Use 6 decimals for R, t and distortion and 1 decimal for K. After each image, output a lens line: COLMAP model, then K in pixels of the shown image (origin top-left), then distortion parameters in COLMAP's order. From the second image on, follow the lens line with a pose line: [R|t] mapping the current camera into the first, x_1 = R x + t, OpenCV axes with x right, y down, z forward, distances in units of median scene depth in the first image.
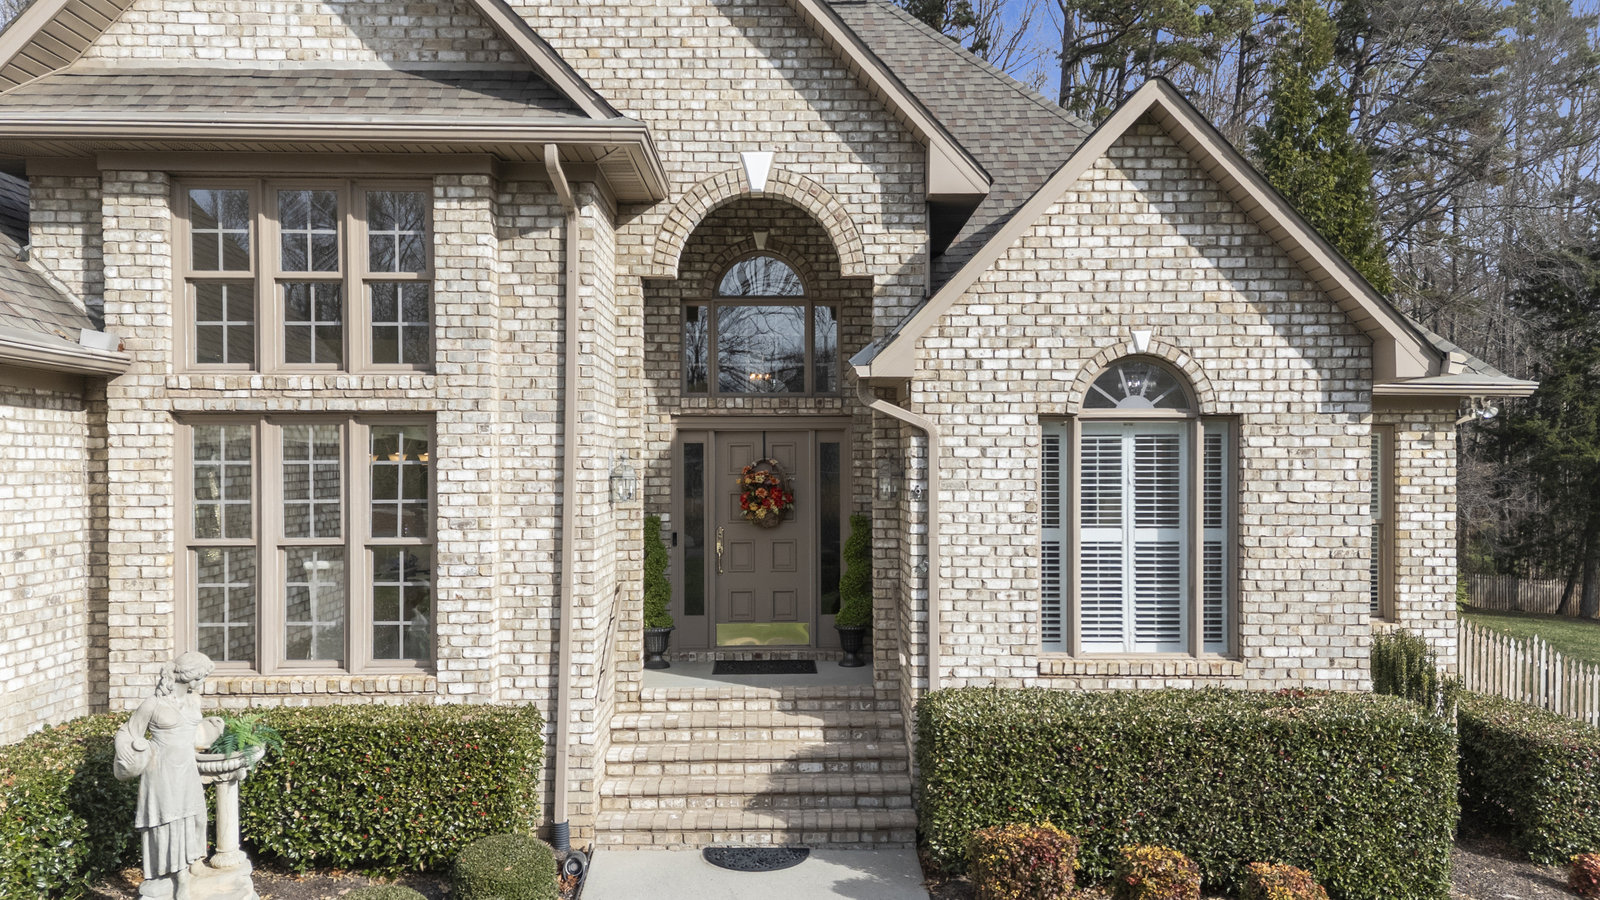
lens RADIAL K [[1214.4, 0, 804.9], [0, 1214.4, 469.4], [0, 0, 1]] dist [0.077739, -0.073422]
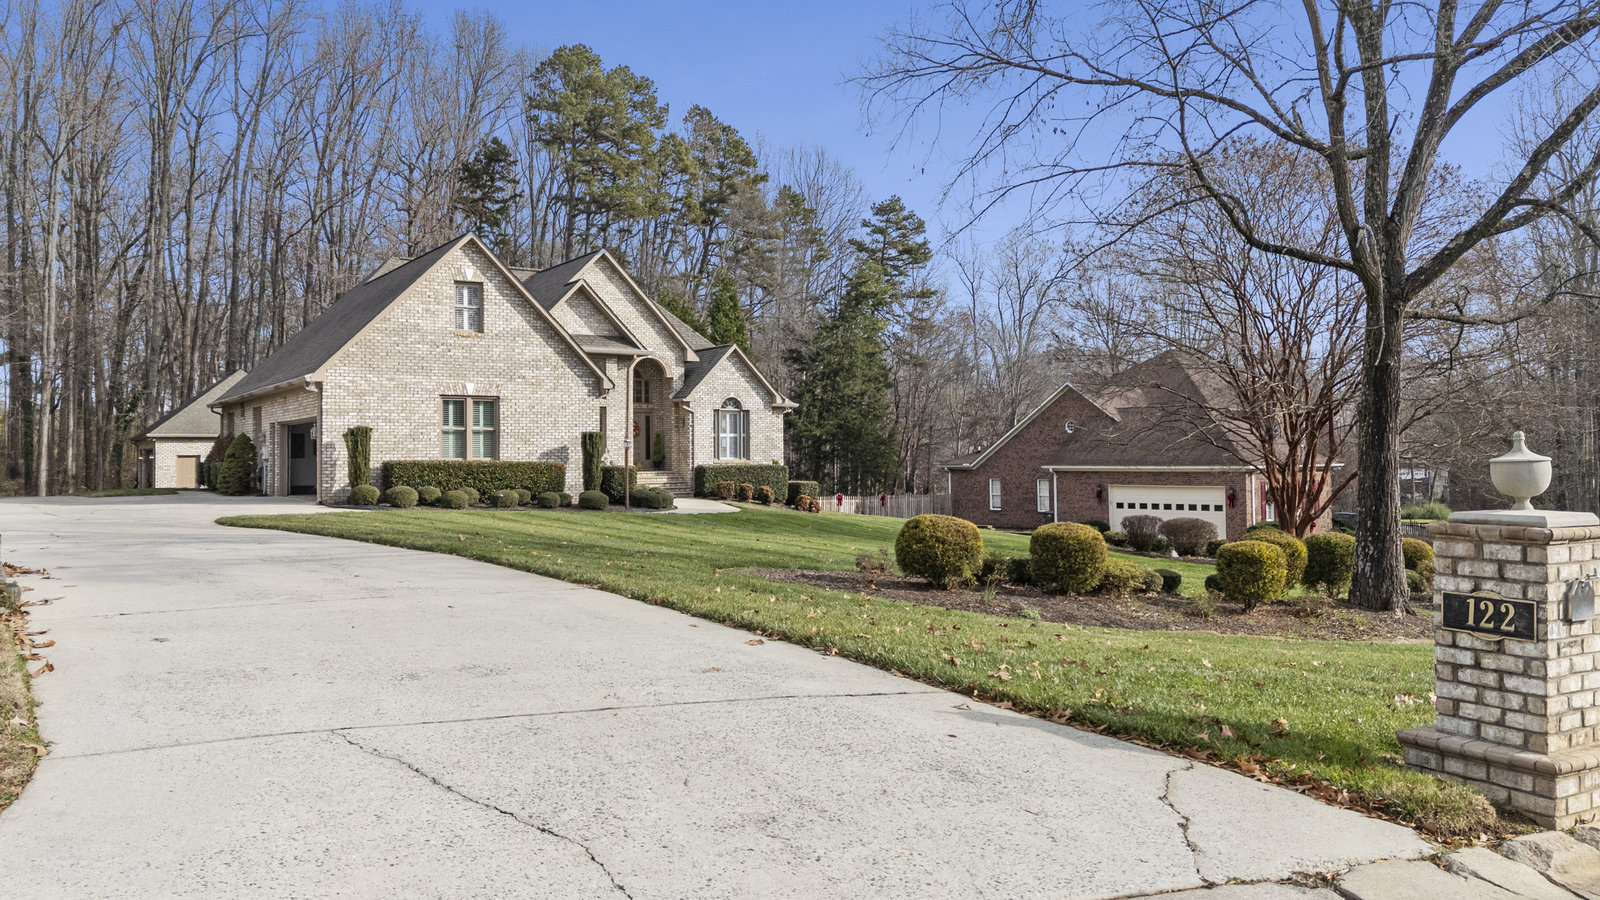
lens RADIAL K [[1214.4, 0, 805.2], [0, 1214.4, 456.8], [0, 0, 1]] dist [0.077739, -0.073422]
pose [[0.852888, -0.002942, 0.522086, -2.013657], [0.005264, 0.999982, -0.002963, 0.159727], [-0.522067, 0.005275, 0.852888, -3.300411]]
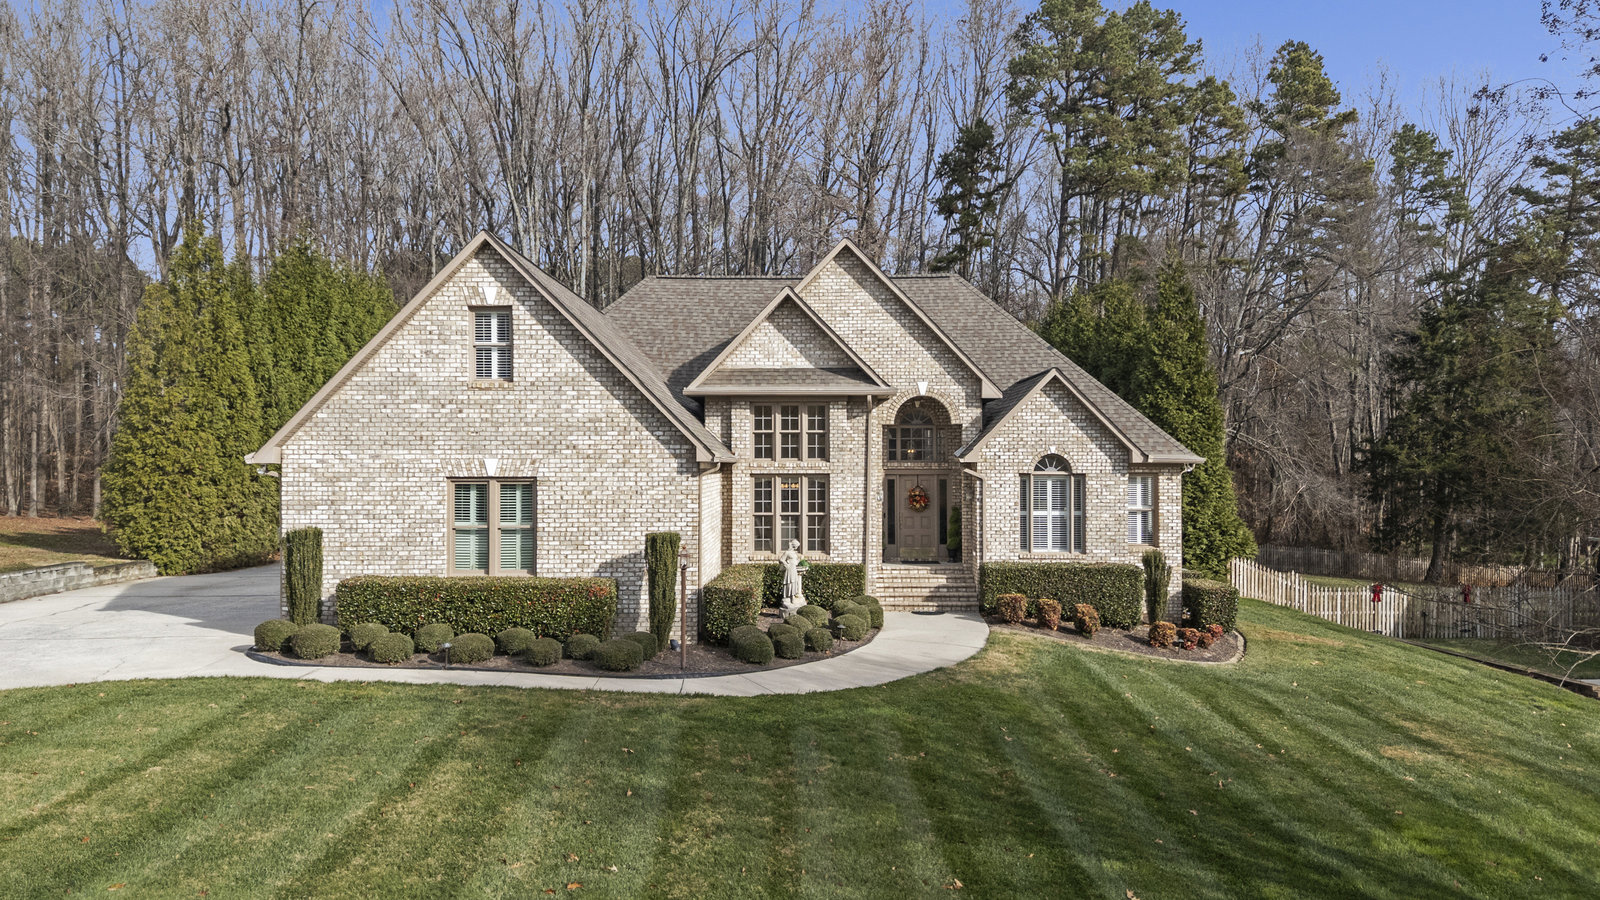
lens RADIAL K [[1214.4, 0, 803.3], [0, 1214.4, 449.0], [0, 0, 1]] dist [0.077739, -0.073422]
pose [[0.999691, 0.000461, -0.024853, -0.273048], [-0.000828, 0.999891, -0.014738, -0.061300], [0.024843, 0.014754, 0.999582, -2.069447]]
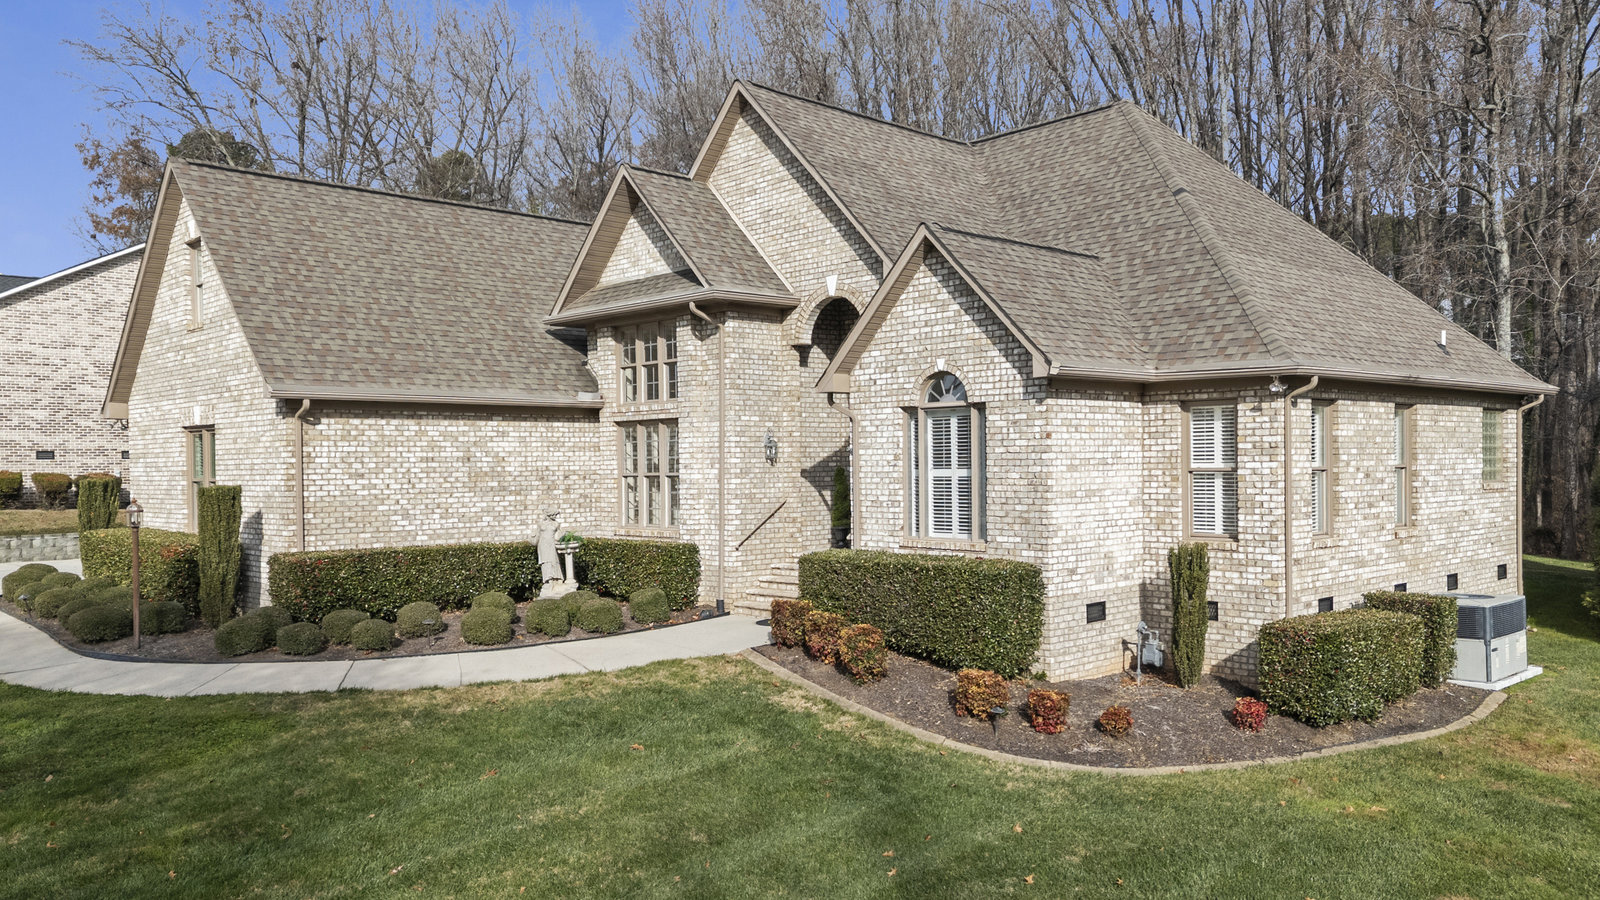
lens RADIAL K [[1214.4, 0, 807.1], [0, 1214.4, 468.6], [0, 0, 1]] dist [0.077739, -0.073422]
pose [[0.679730, -0.005002, -0.733445, 1.455659], [0.010059, 0.999946, 0.002503, 0.042509], [0.733393, -0.009079, 0.679744, -0.366151]]
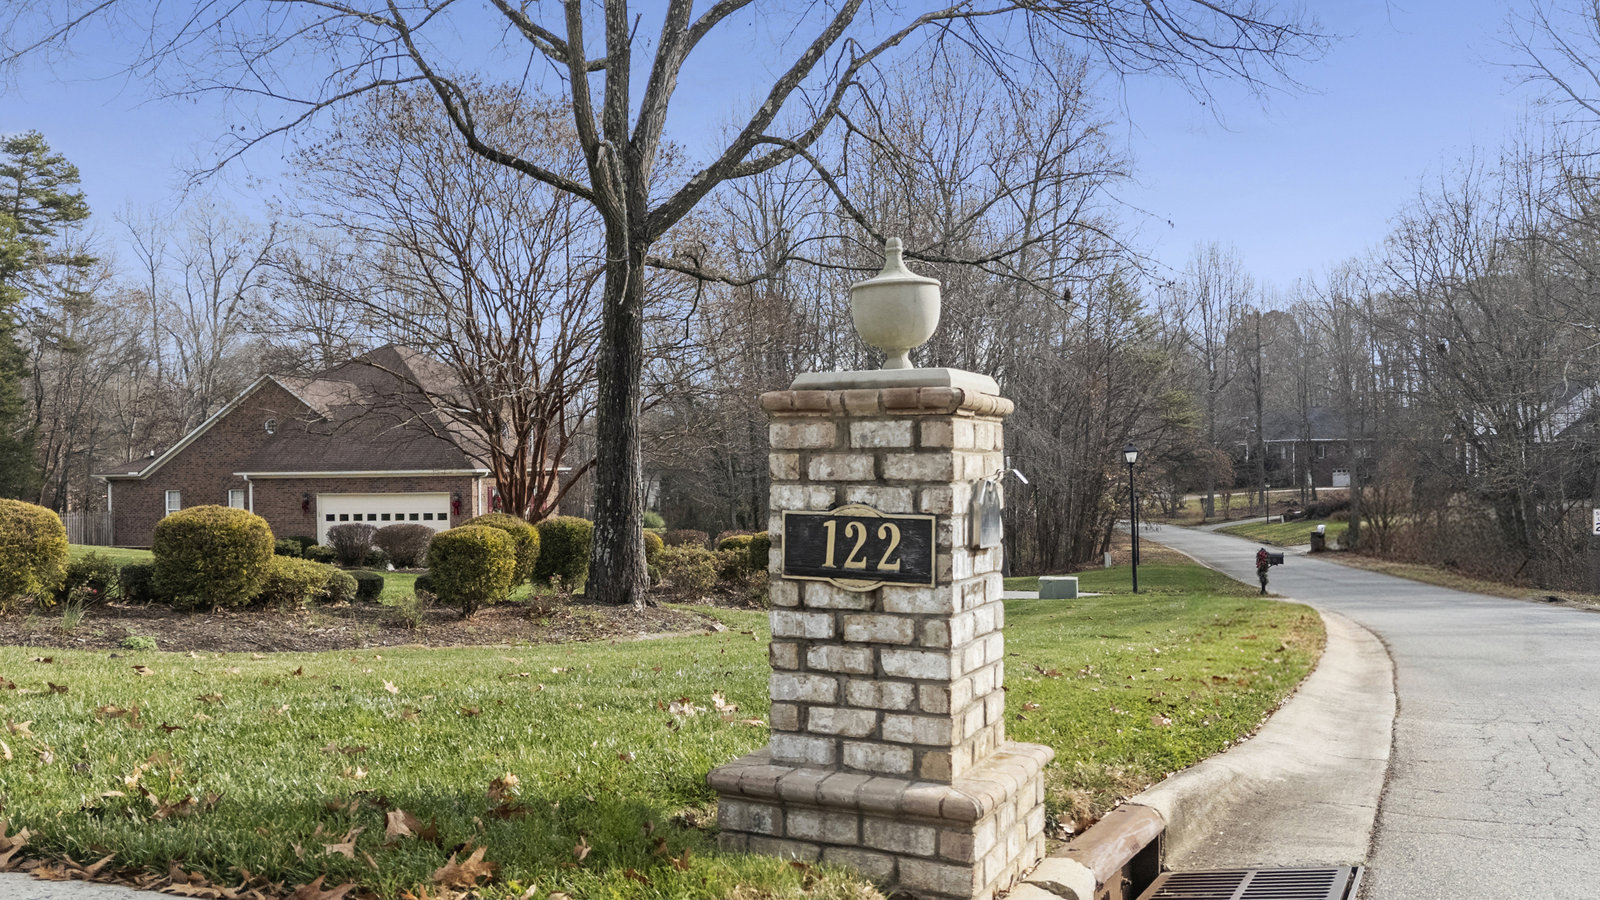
lens RADIAL K [[1214.4, 0, 809.9], [0, 1214.4, 444.9], [0, 0, 1]] dist [0.077739, -0.073422]
pose [[0.397850, 0.026558, 0.917066, -1.387364], [0.006291, 0.999478, -0.031674, 0.291069], [-0.917429, 0.018371, 0.397475, -2.818397]]
